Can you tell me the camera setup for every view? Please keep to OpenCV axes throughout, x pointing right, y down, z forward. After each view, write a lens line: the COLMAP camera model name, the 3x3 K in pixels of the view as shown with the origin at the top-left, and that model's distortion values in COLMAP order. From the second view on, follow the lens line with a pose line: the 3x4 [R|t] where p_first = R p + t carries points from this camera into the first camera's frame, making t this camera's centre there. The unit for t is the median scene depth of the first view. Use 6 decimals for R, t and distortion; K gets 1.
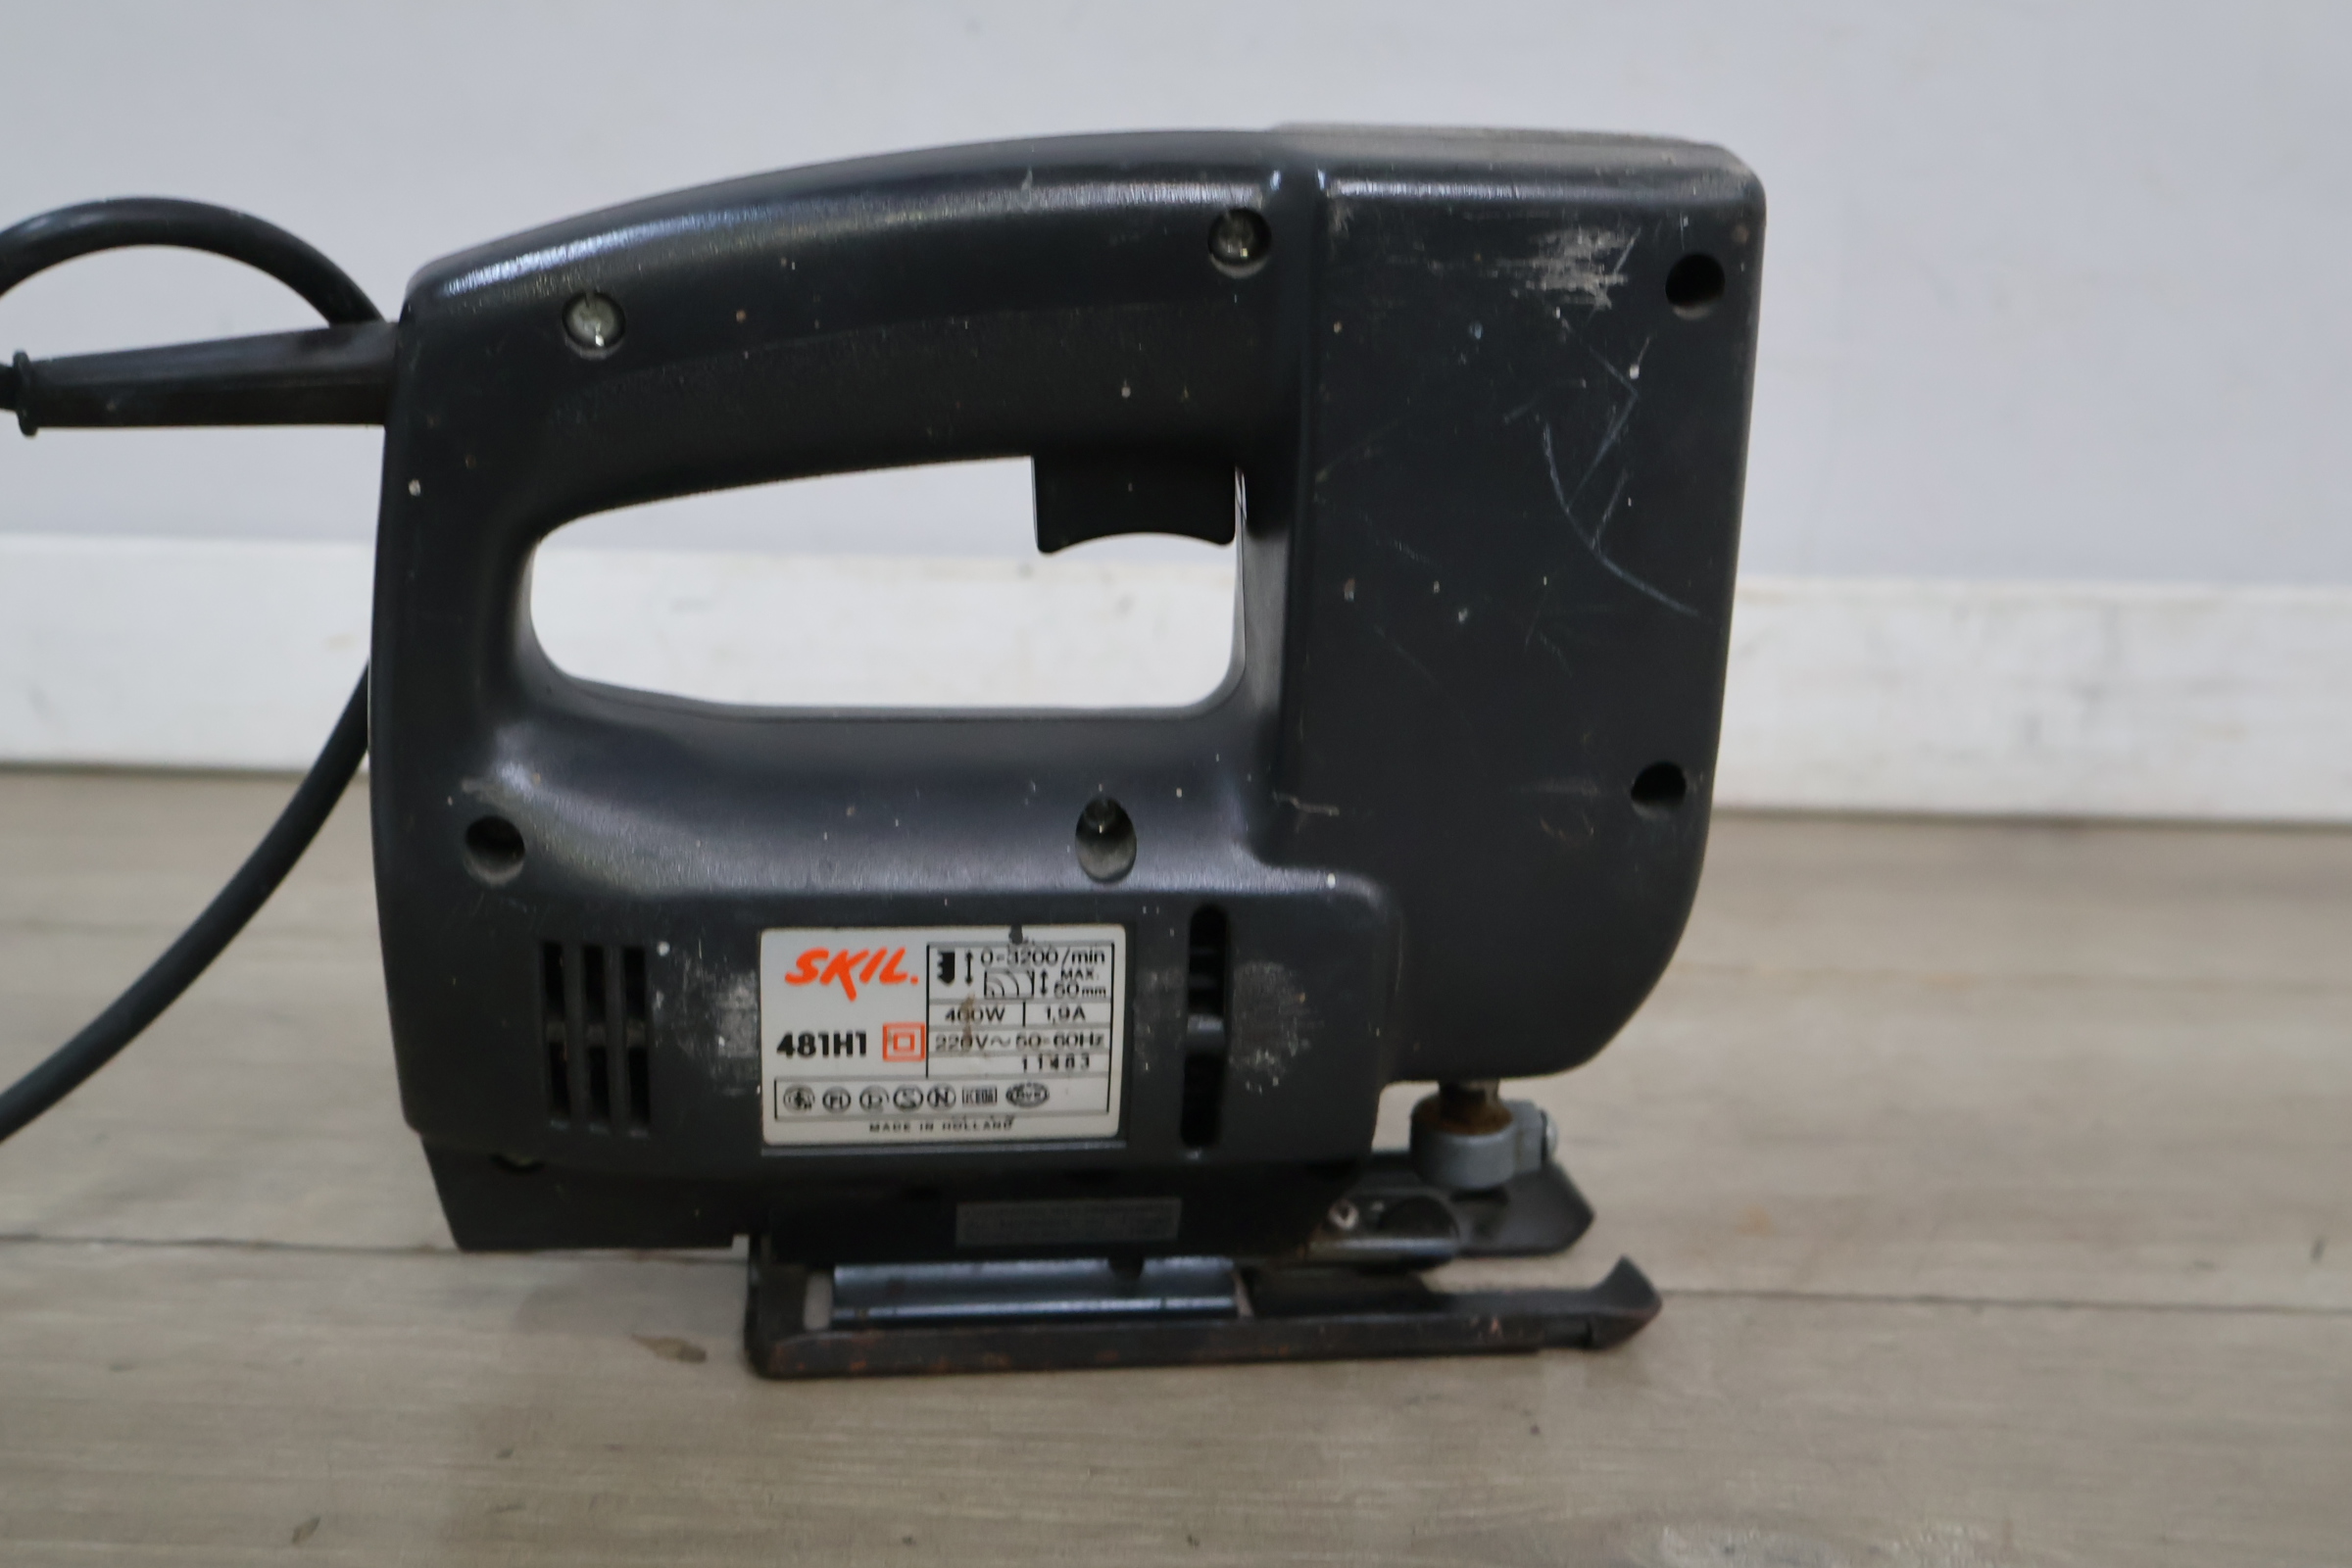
lens RADIAL K [[2584.3, 0, 1185.1], [0, 2584.3, 776.2], [0, 0, 1]] dist [0.012803, -0.002712]
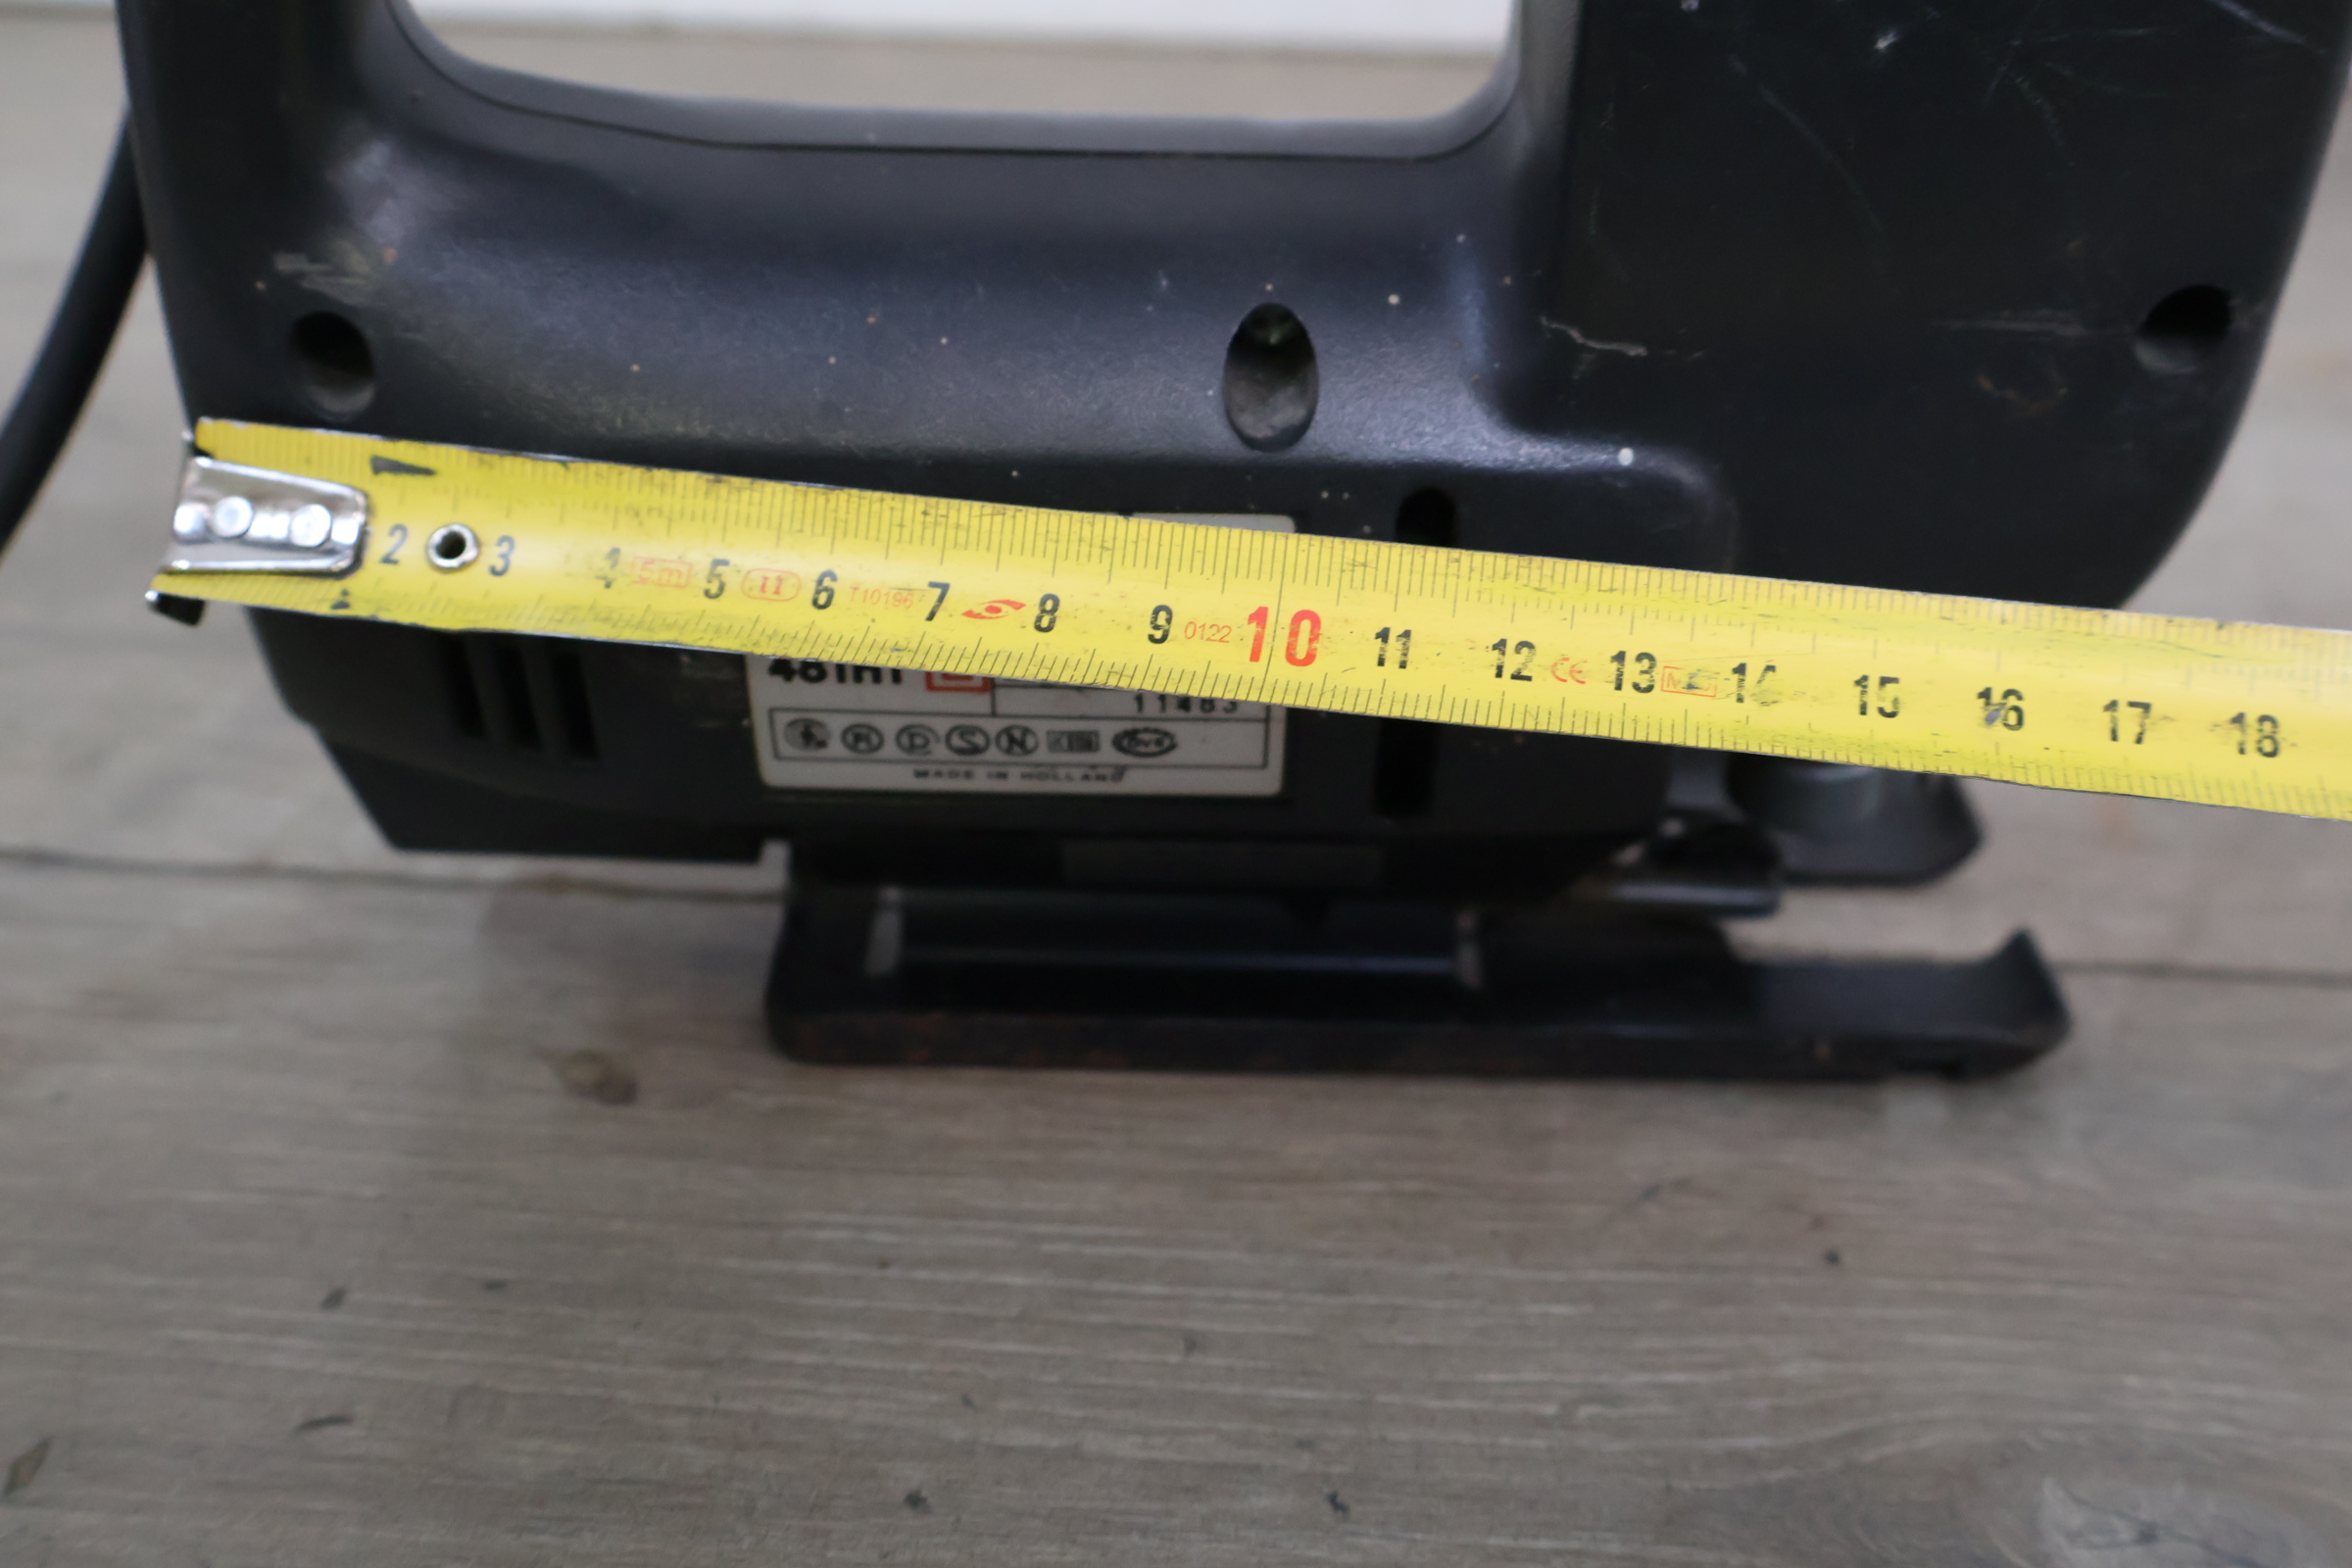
lens RADIAL K [[2740.0, 0, 1176.0], [0, 2740.0, 784.0], [0, 0, 1]] dist [0.005119, 0.036350]
pose [[0.991755, 0.061561, -0.112395, 0.027837], [-0.020733, 0.942585, 0.333321, -0.104381], [0.126461, -0.328242, 0.936090, 0.335951]]
